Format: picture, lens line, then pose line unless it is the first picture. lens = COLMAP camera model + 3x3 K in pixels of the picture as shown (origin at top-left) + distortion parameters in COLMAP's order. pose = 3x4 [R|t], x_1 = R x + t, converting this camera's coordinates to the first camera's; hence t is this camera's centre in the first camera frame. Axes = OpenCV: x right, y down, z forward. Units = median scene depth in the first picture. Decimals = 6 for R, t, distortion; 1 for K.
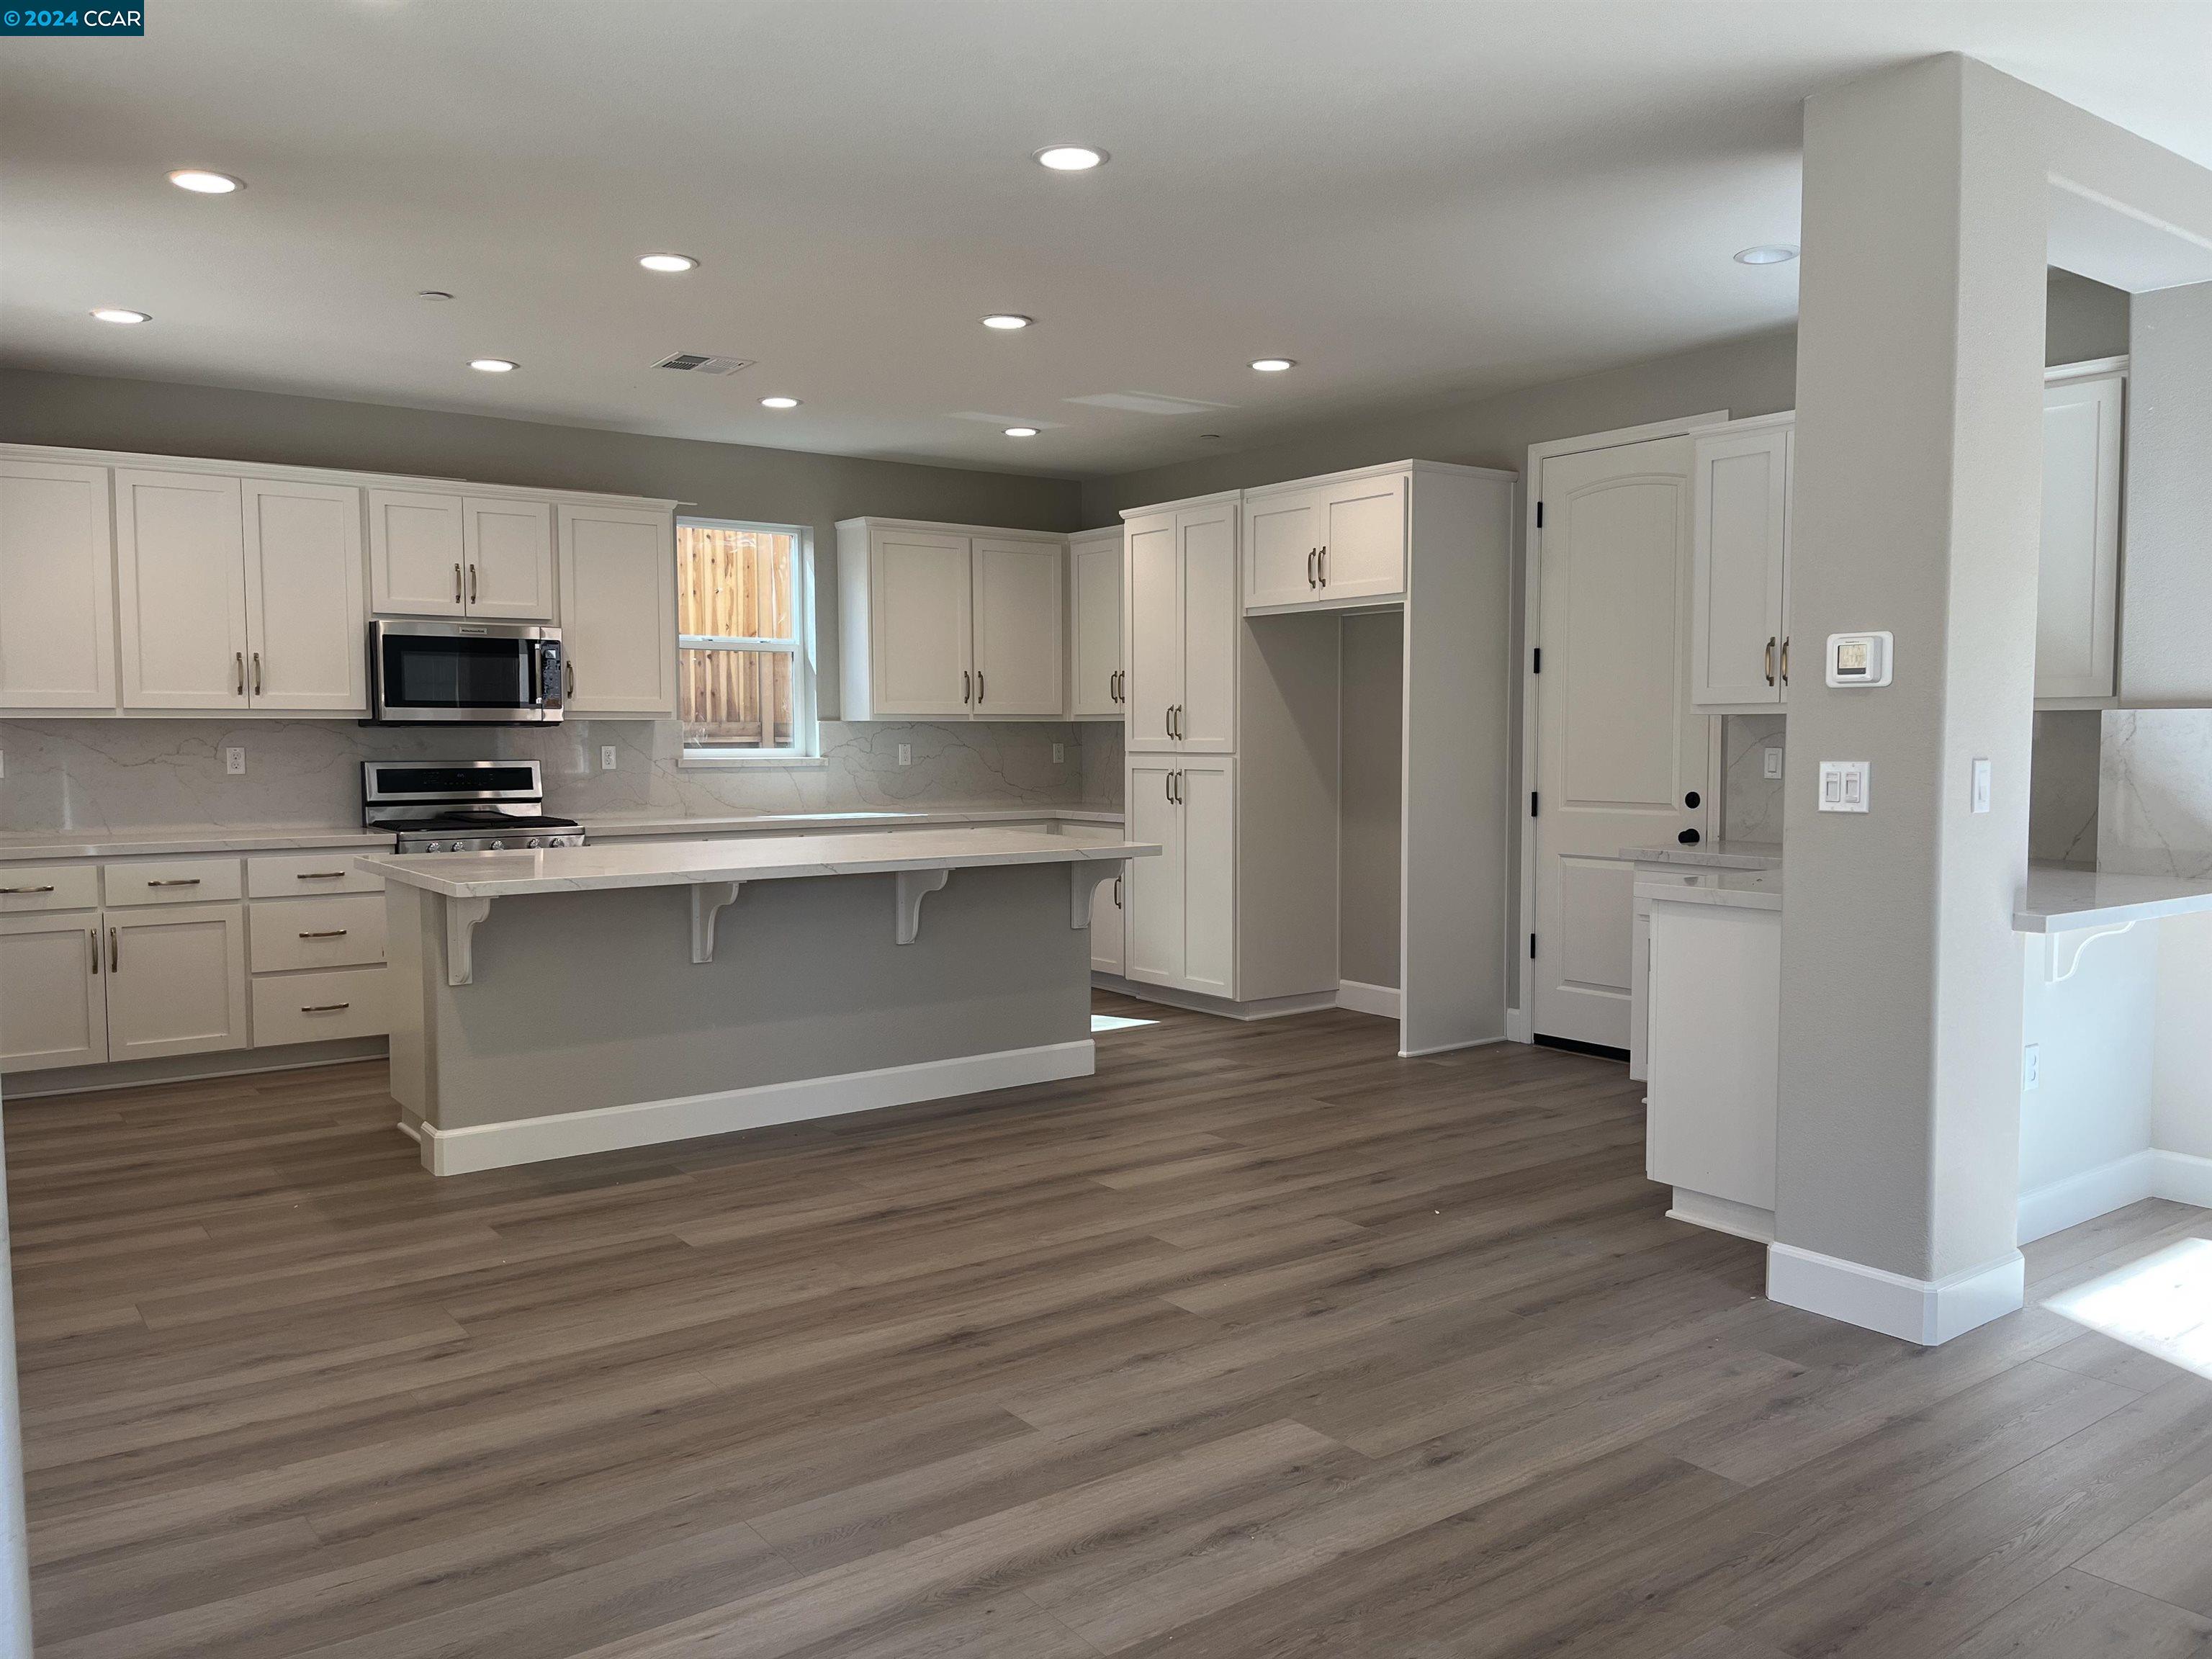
lens RADIAL K [[1677.5, 0, 1118.4], [0, 1677.5, 832.5], [0, 0, 1]] dist [0.058806, -0.062735]
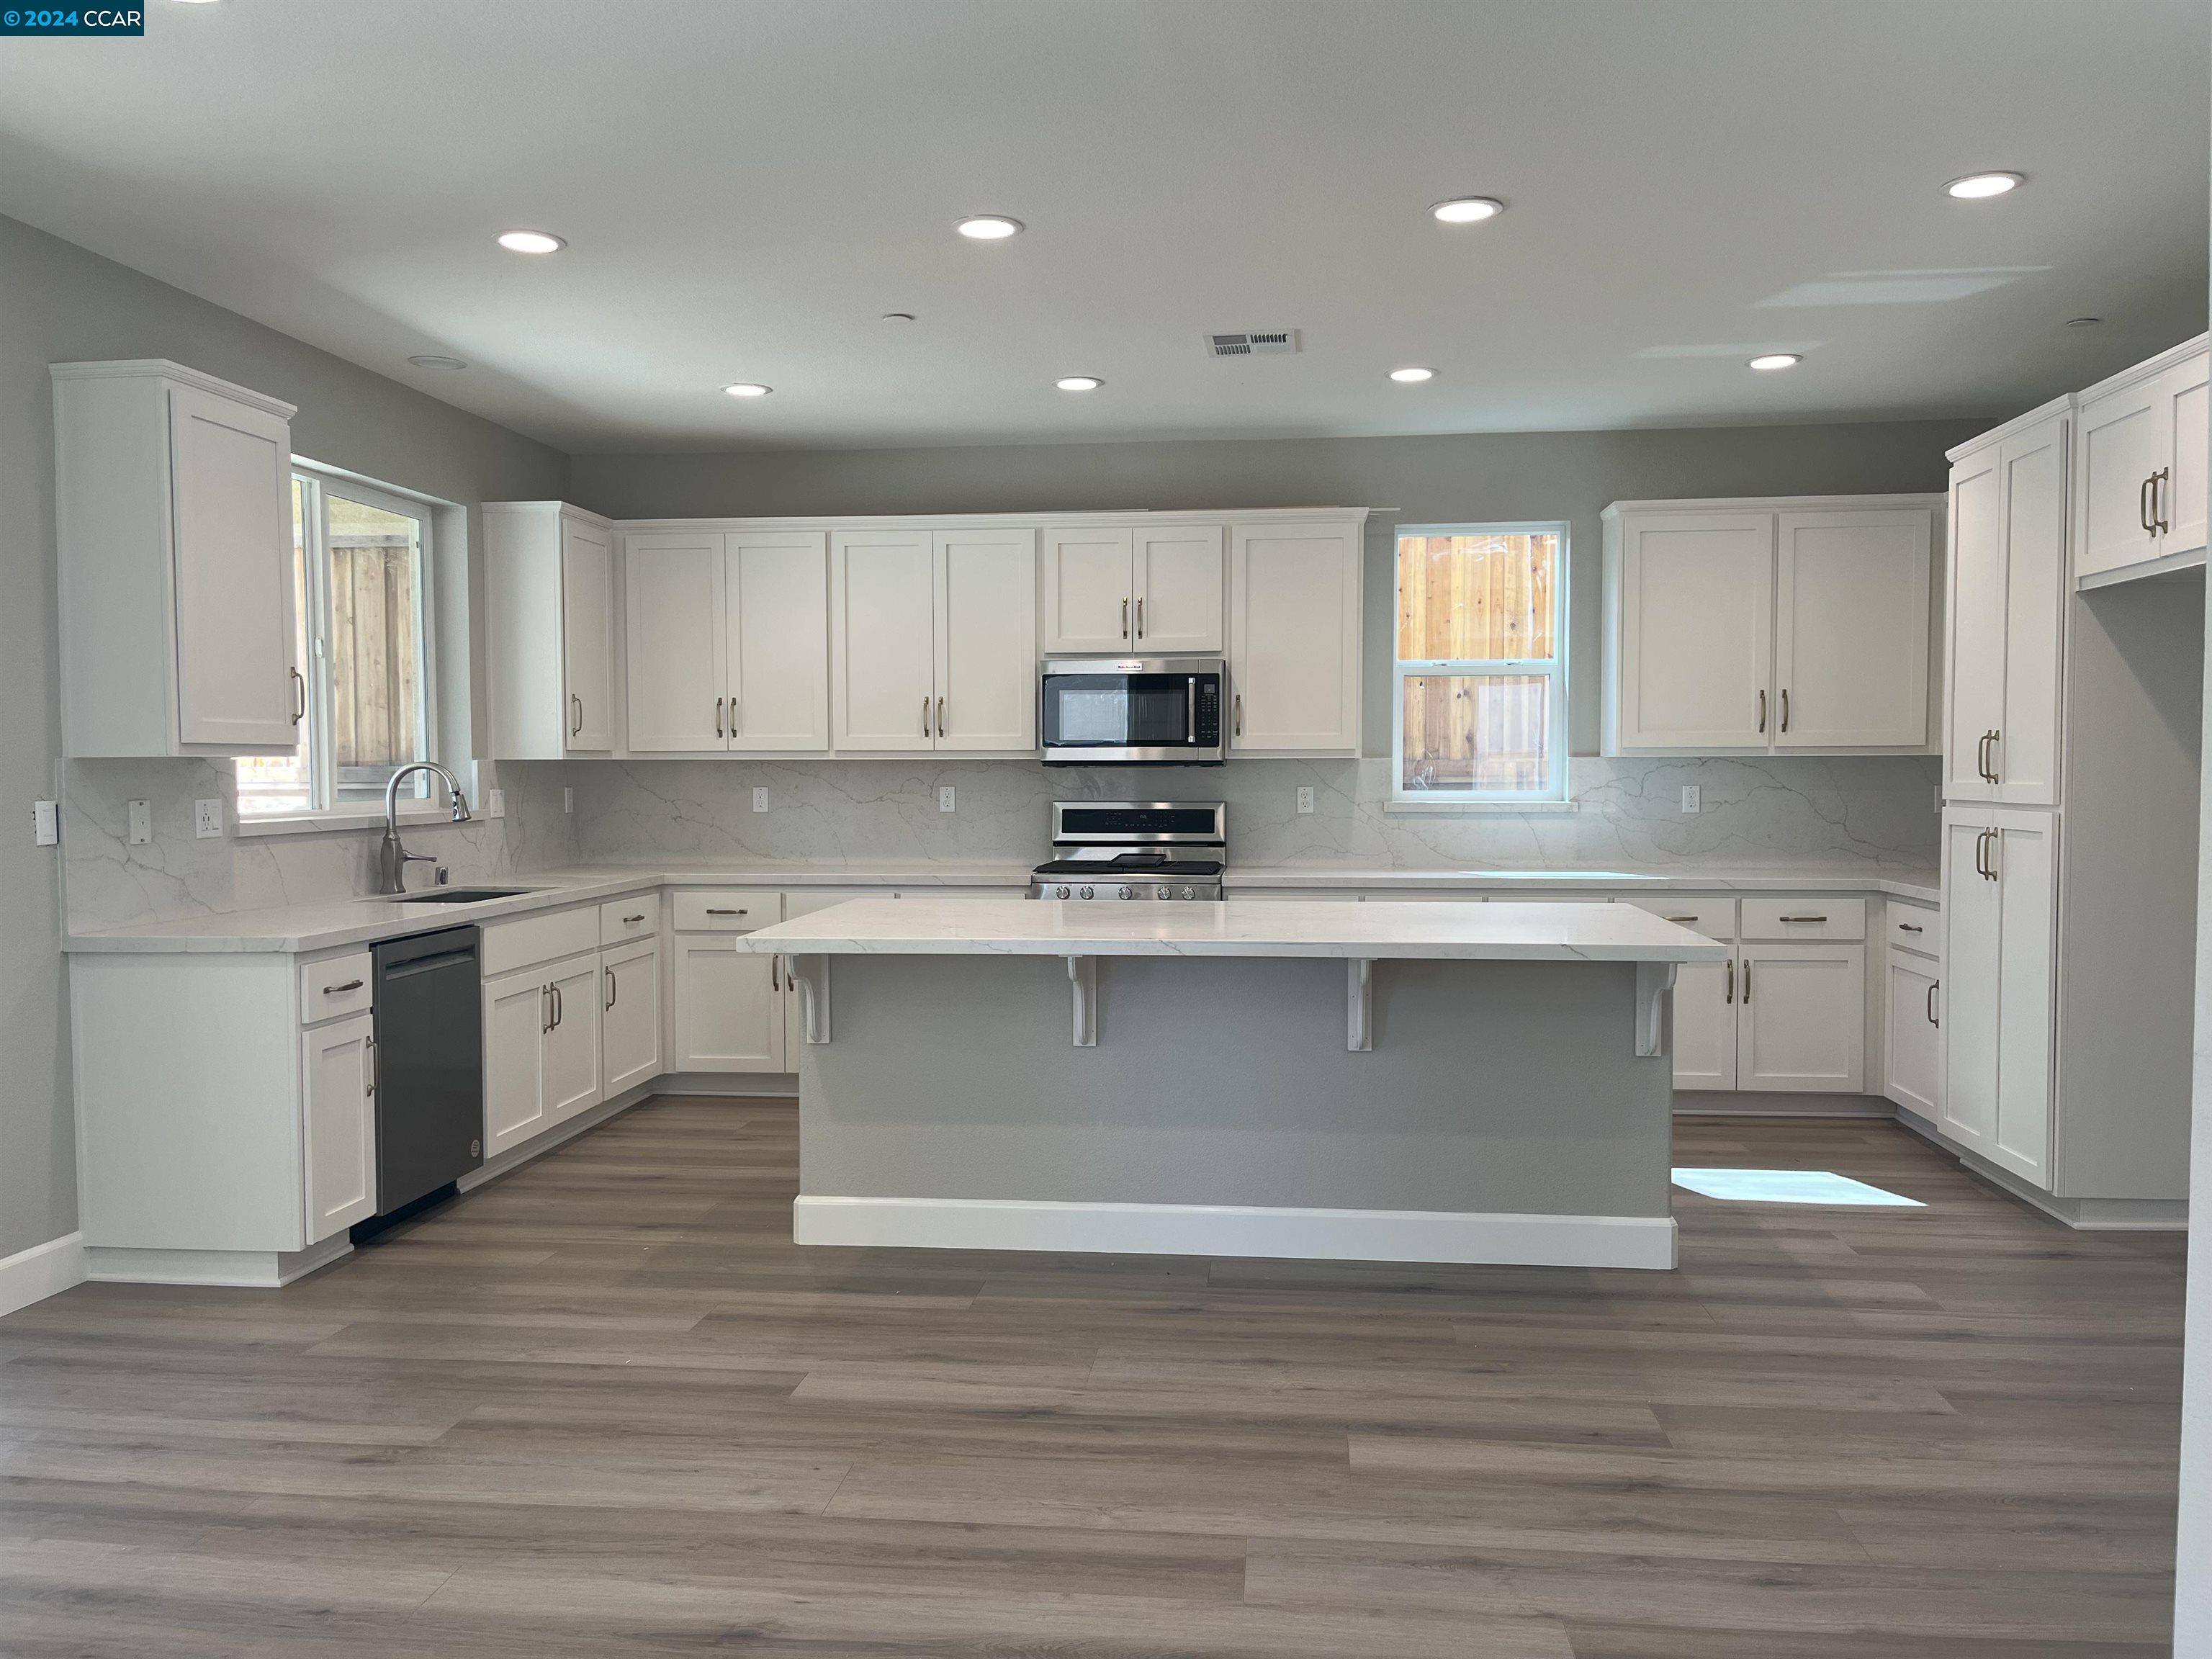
lens RADIAL K [[1677.5, 0, 1118.4], [0, 1677.5, 832.5], [0, 0, 1]] dist [0.058806, -0.062735]
pose [[0.732666, 0.027624, -0.680027, 0.278159], [-0.039417, 0.999221, -0.001879, -0.024719], [0.679445, 0.028181, 0.733185, 0.319269]]
